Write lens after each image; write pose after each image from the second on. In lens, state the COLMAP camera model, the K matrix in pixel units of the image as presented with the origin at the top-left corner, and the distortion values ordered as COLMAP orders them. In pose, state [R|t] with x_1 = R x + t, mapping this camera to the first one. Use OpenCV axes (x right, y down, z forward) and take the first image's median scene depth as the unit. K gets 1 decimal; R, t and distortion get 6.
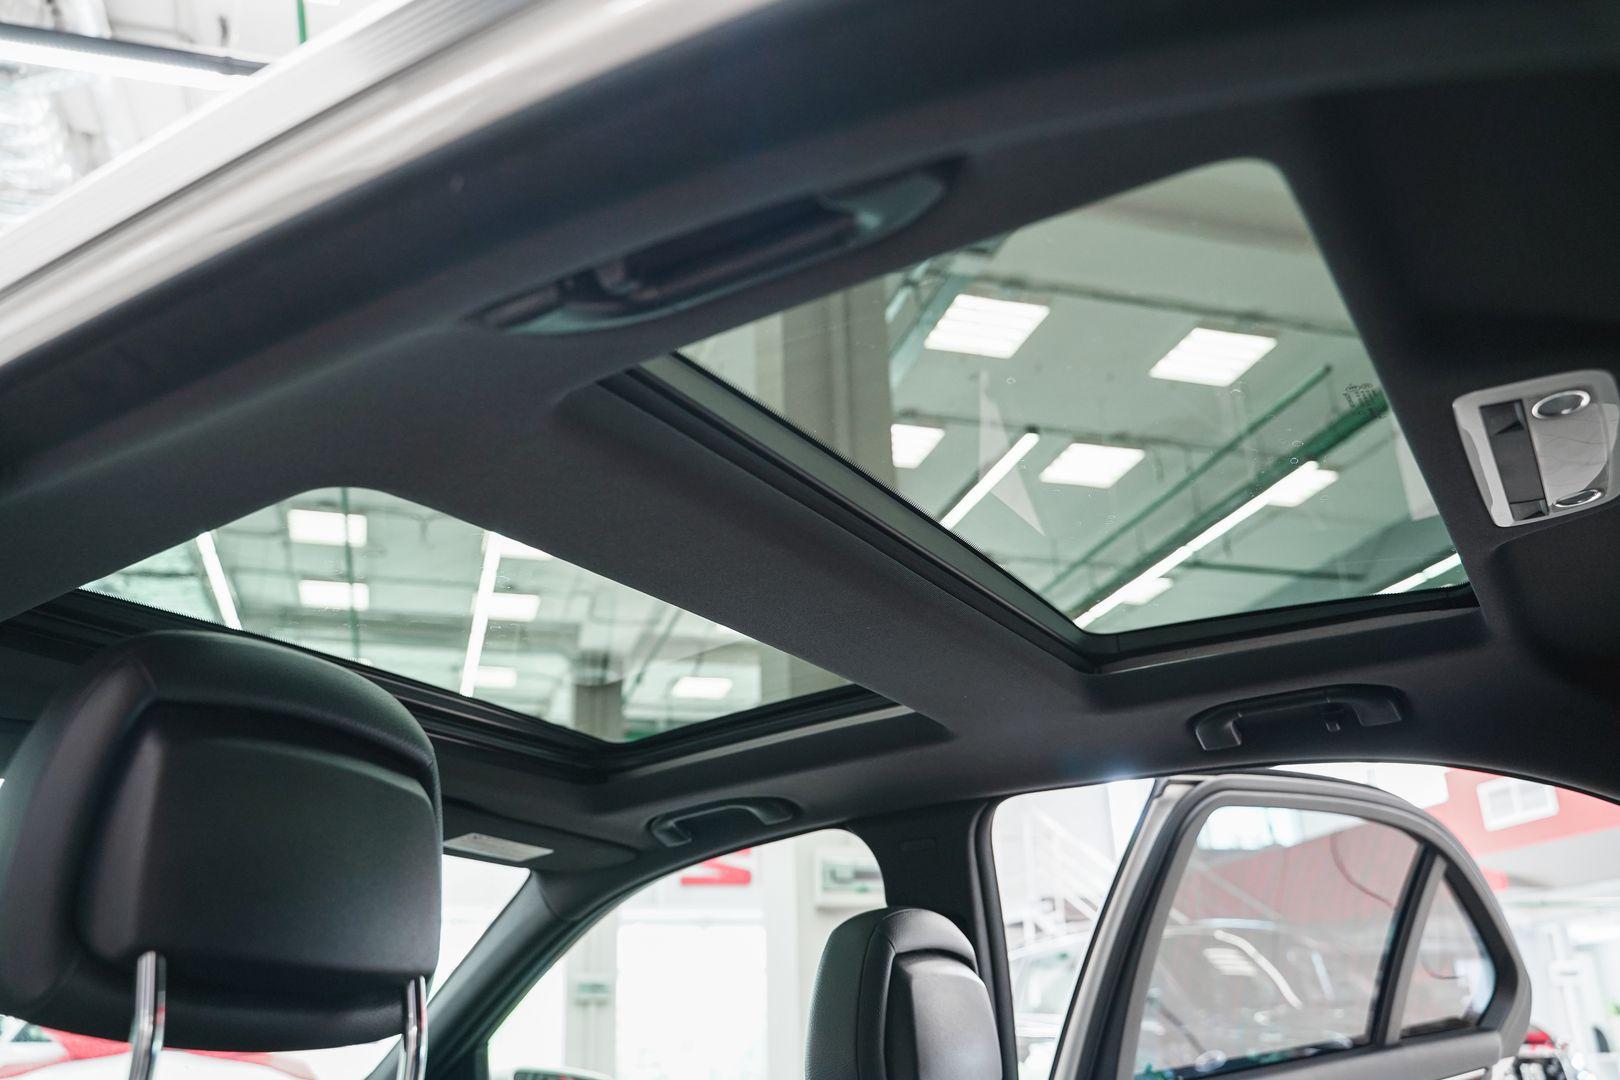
lens RADIAL K [[1322.4, 0, 813.7], [0, 1322.4, 549.0], [0, 0, 1]] dist [-0.125424, 0.110202]
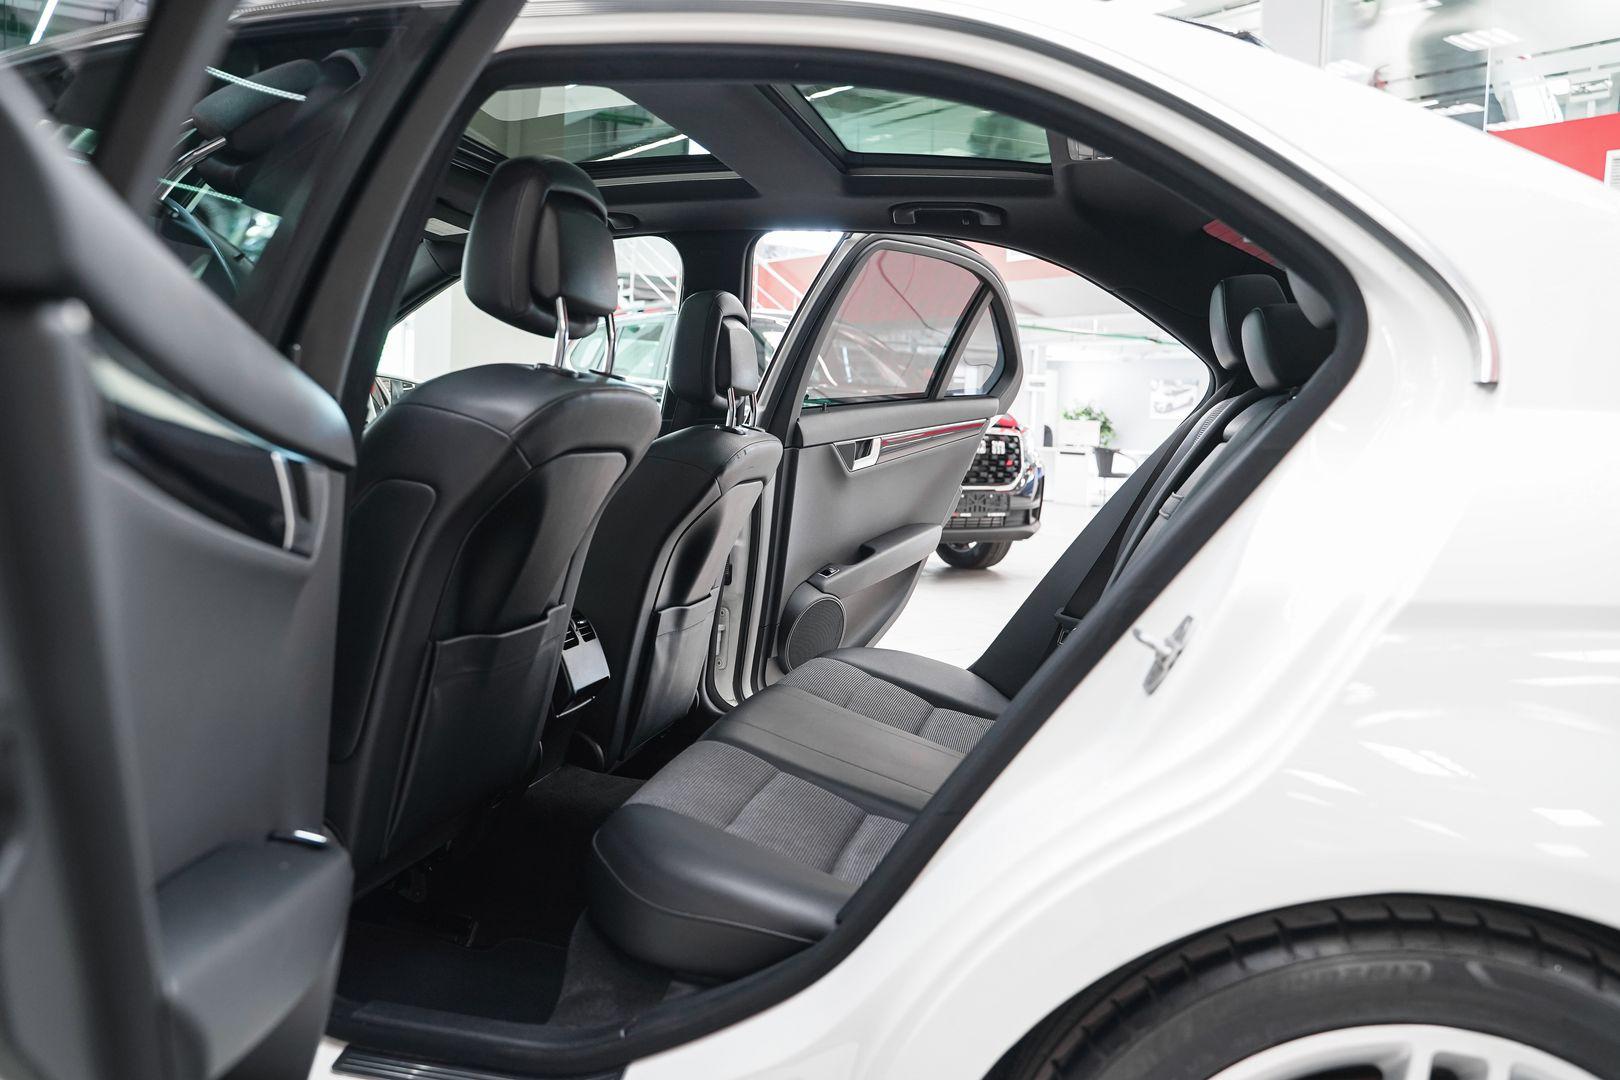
lens RADIAL K [[1322.4, 0, 813.7], [0, 1322.4, 549.0], [0, 0, 1]] dist [-0.125424, 0.110202]
pose [[0.938354, 0.028184, 0.344524, -0.272460], [-0.181421, 0.888527, 0.421435, -0.123896], [-0.294241, -0.457959, 0.838866, -0.450636]]
